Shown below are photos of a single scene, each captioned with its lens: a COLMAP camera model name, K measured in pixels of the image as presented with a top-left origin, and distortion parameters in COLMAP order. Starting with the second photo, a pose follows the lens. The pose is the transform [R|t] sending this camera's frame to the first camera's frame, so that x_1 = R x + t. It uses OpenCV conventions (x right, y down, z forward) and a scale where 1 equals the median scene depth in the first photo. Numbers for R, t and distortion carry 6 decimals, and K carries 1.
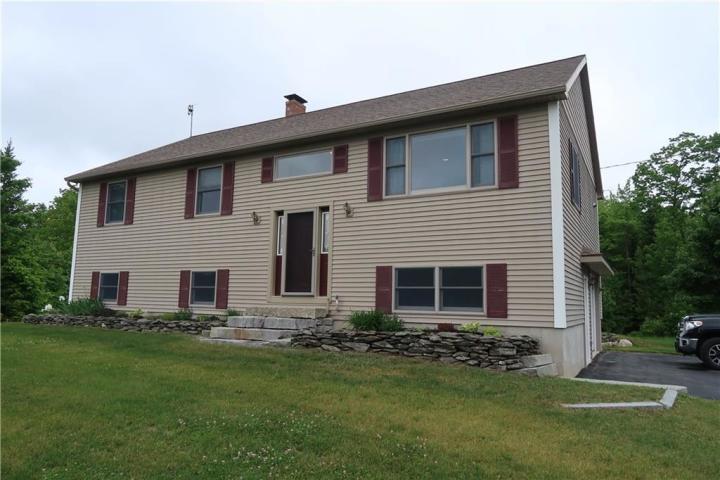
lens RADIAL K [[494.1, 0, 360.0], [0, 494.1, 240.0], [0, 0, 1]] dist [-0.021750, -0.002073]
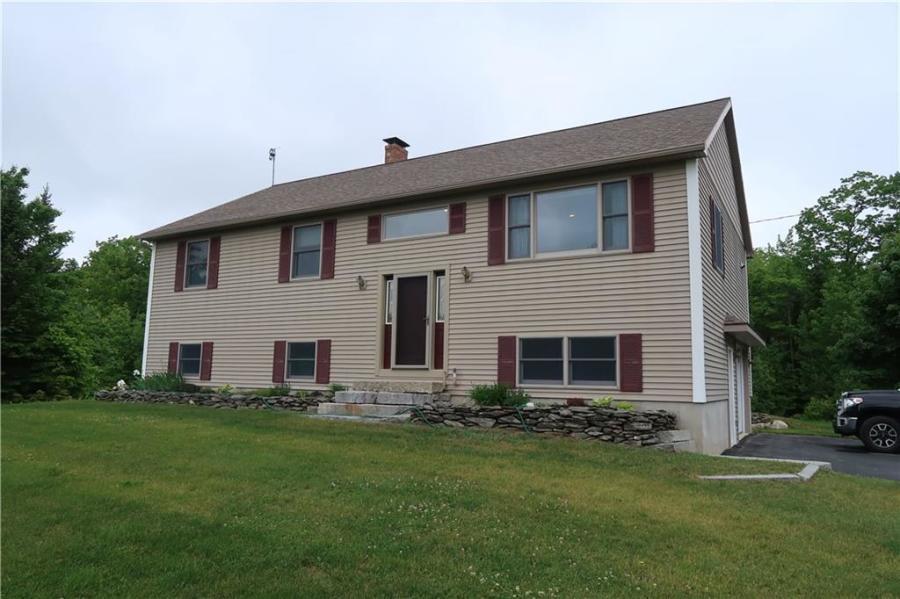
lens RADIAL K [[617.6, 0, 450.0], [0, 617.6, 299.5], [0, 0, 1]] dist [-0.021750, -0.002073]
pose [[0.999931, -0.001088, -0.011739, -0.038125], [0.001034, 0.999989, -0.004594, -0.008765], [0.011743, 0.004581, 0.999921, -0.126951]]
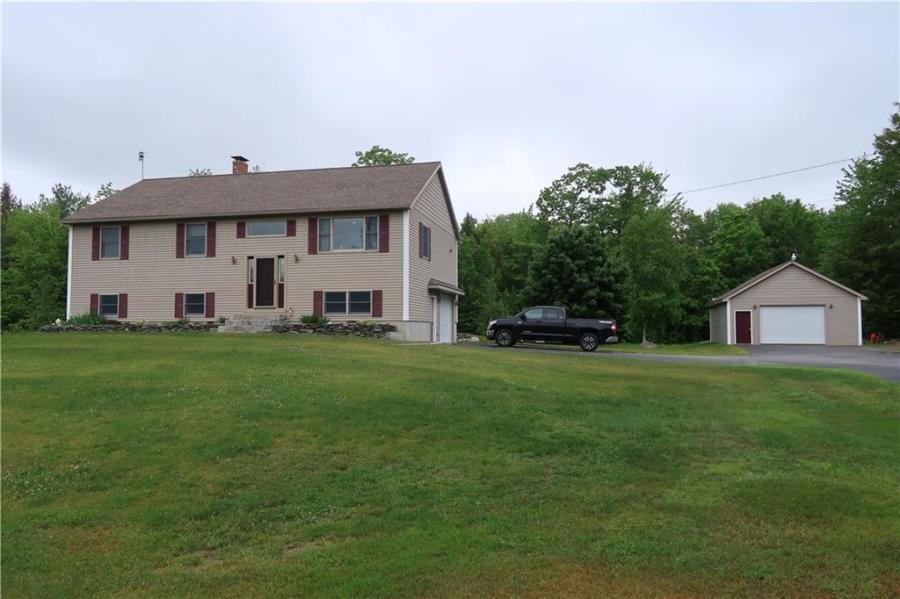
lens RADIAL K [[617.6, 0, 450.0], [0, 617.6, 299.5], [0, 0, 1]] dist [-0.021750, -0.002073]
pose [[0.953027, -0.006517, 0.302816, -0.155054], [-0.018335, 0.996694, 0.079152, -0.090996], [-0.302331, -0.080986, 0.949757, -1.142720]]
